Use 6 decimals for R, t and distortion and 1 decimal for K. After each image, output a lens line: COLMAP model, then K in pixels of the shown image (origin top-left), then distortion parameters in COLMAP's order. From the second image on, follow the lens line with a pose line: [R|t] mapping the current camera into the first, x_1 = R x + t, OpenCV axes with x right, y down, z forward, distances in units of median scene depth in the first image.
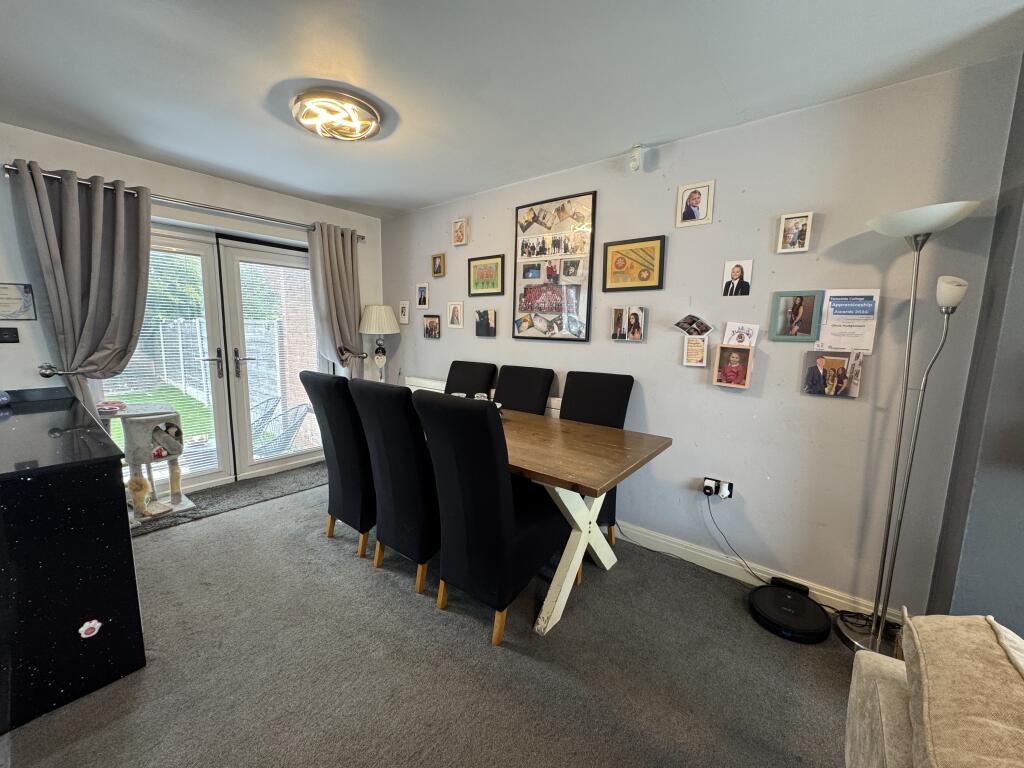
lens RADIAL K [[408.6, 0, 510.5], [0, 408.6, 383.6], [0, 0, 1]] dist [-0.002581, 0.000039]
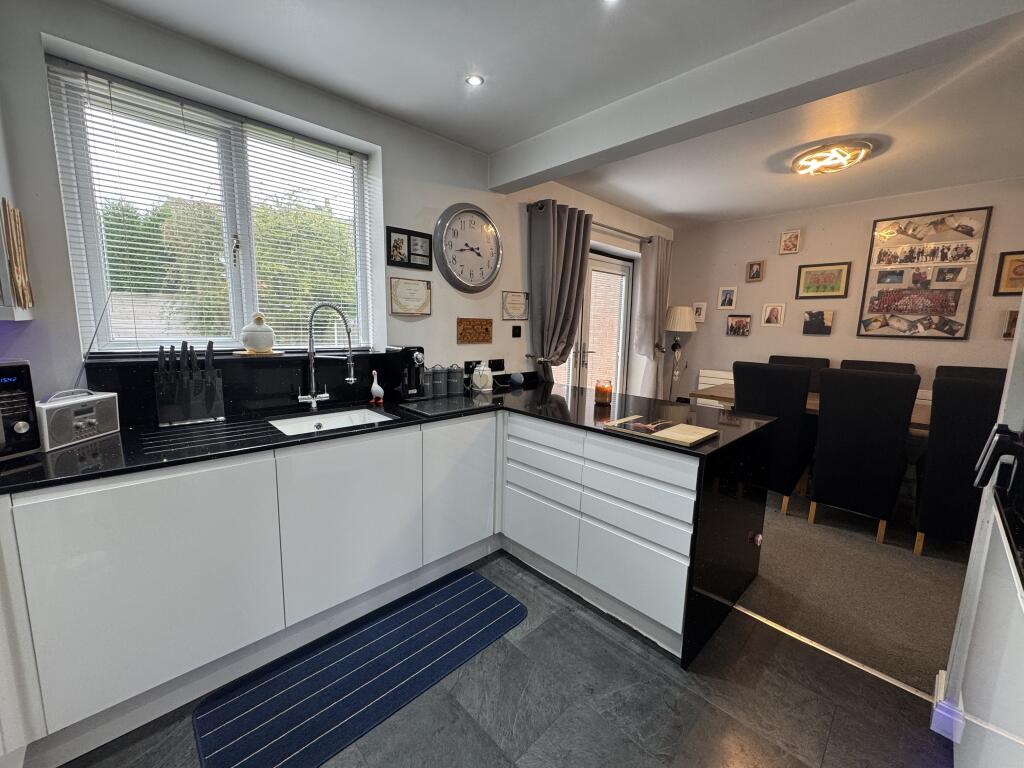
lens RADIAL K [[408.6, 0, 510.3], [0, 408.6, 383.8], [0, 0, 1]] dist [-0.002581, 0.000039]
pose [[0.992262, 0.020756, -0.122411, -0.863958], [-0.019838, 0.999765, 0.008713, 0.031702], [0.122563, -0.006217, 0.992441, -0.253497]]
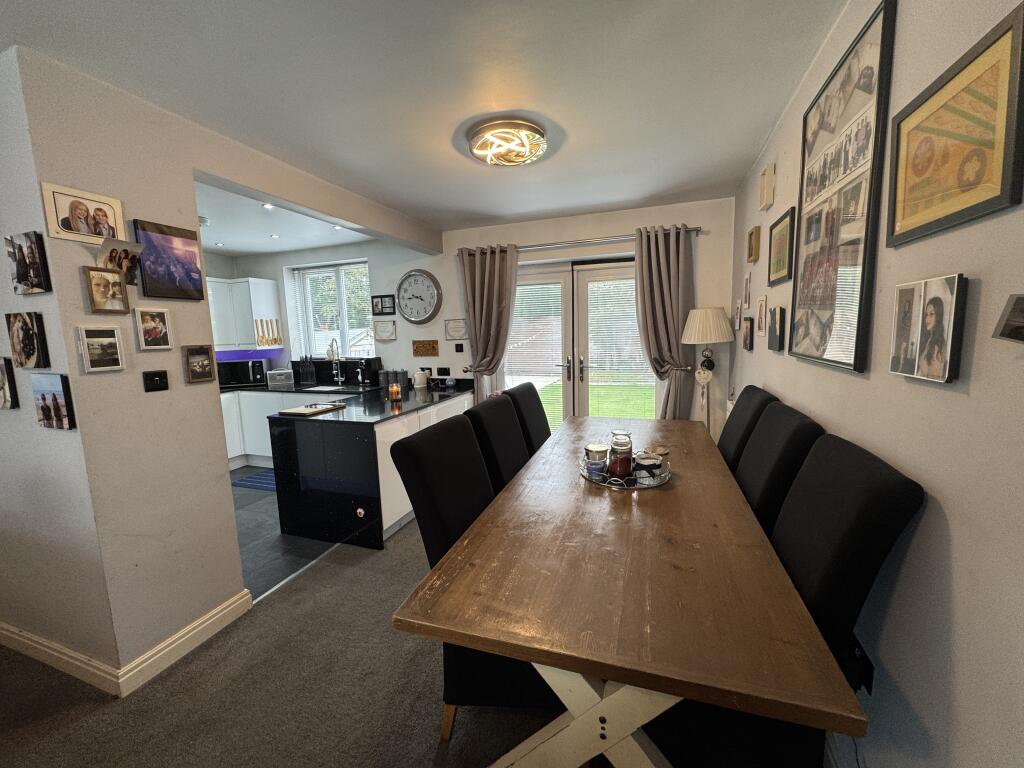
lens RADIAL K [[408.6, 0, 512.1], [0, 408.6, 383.9], [0, 0, 1]] dist [-0.002581, 0.000039]
pose [[0.328254, 0.093802, -0.939921, 0.437438], [-0.090882, 0.993577, 0.067417, -0.081529], [0.940207, 0.063292, 0.334670, 0.494392]]
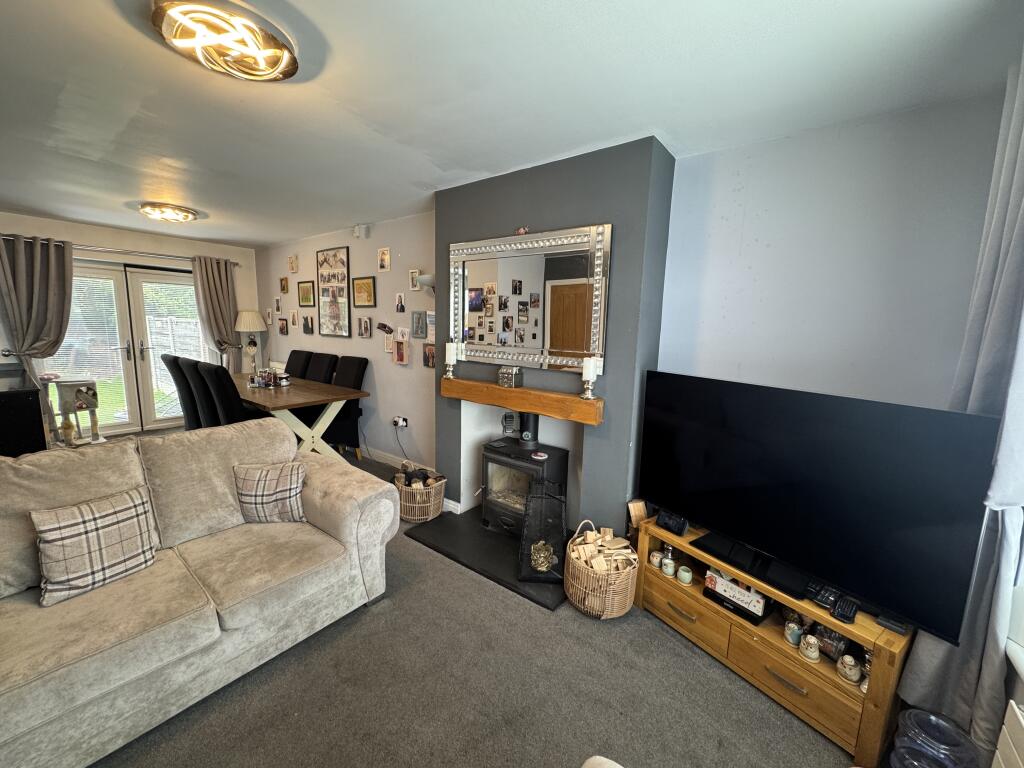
lens RADIAL K [[408.6, 0, 512.5], [0, 408.6, 384.5], [0, 0, 1]] dist [-0.002581, 0.000039]
pose [[0.999637, 0.003681, 0.026697, 0.745604], [-0.003999, 0.999922, 0.011874, 0.058395], [-0.026651, -0.011976, 0.999573, -0.606443]]
